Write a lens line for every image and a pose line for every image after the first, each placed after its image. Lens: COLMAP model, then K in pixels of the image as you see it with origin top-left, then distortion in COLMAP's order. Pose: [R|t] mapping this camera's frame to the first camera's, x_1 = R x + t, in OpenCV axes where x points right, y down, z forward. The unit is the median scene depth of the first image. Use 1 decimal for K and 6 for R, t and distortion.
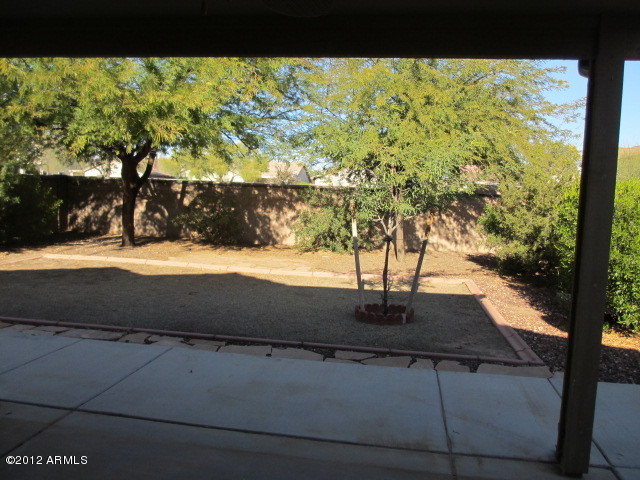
lens RADIAL K [[527.3, 0, 320.0], [0, 527.3, 240.0], [0, 0, 1]] dist [-0.057898, 0.001683]
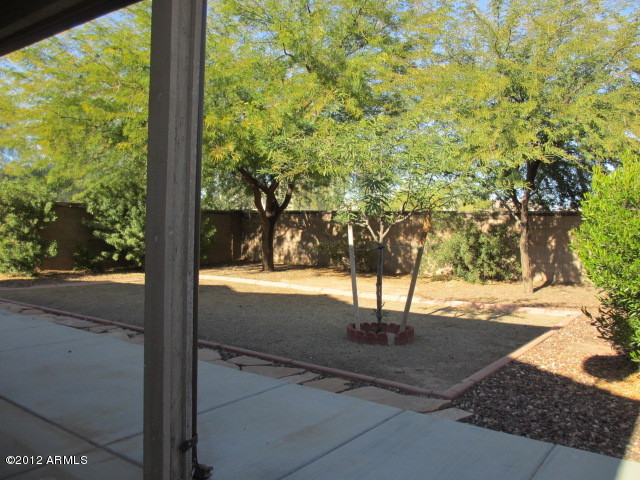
lens RADIAL K [[527.3, 0, 320.0], [0, 527.3, 240.0], [0, 0, 1]] dist [-0.057898, 0.001683]
pose [[0.890713, -0.011104, -0.454430, 0.191390], [-0.026819, 0.996676, -0.076922, 0.024910], [0.453774, 0.080702, 0.887455, 0.075394]]
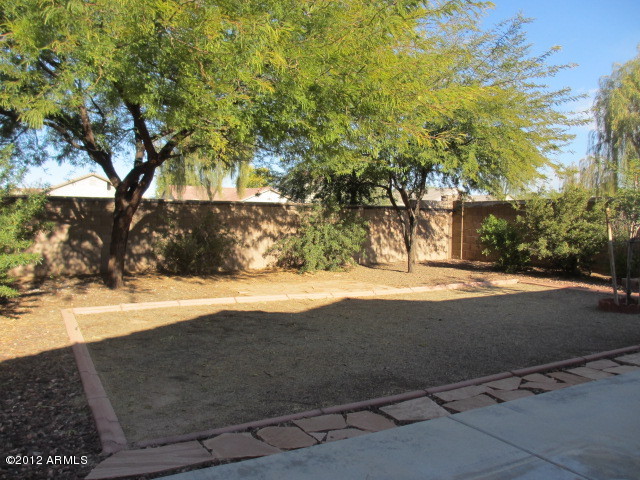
lens RADIAL K [[527.3, 0, 320.0], [0, 527.3, 240.0], [0, 0, 1]] dist [-0.057898, 0.001683]
pose [[0.797252, -0.053498, 0.601271, -0.506656], [0.076644, 0.996975, -0.012921, -0.019158], [-0.598761, 0.056385, 0.798941, 0.213475]]
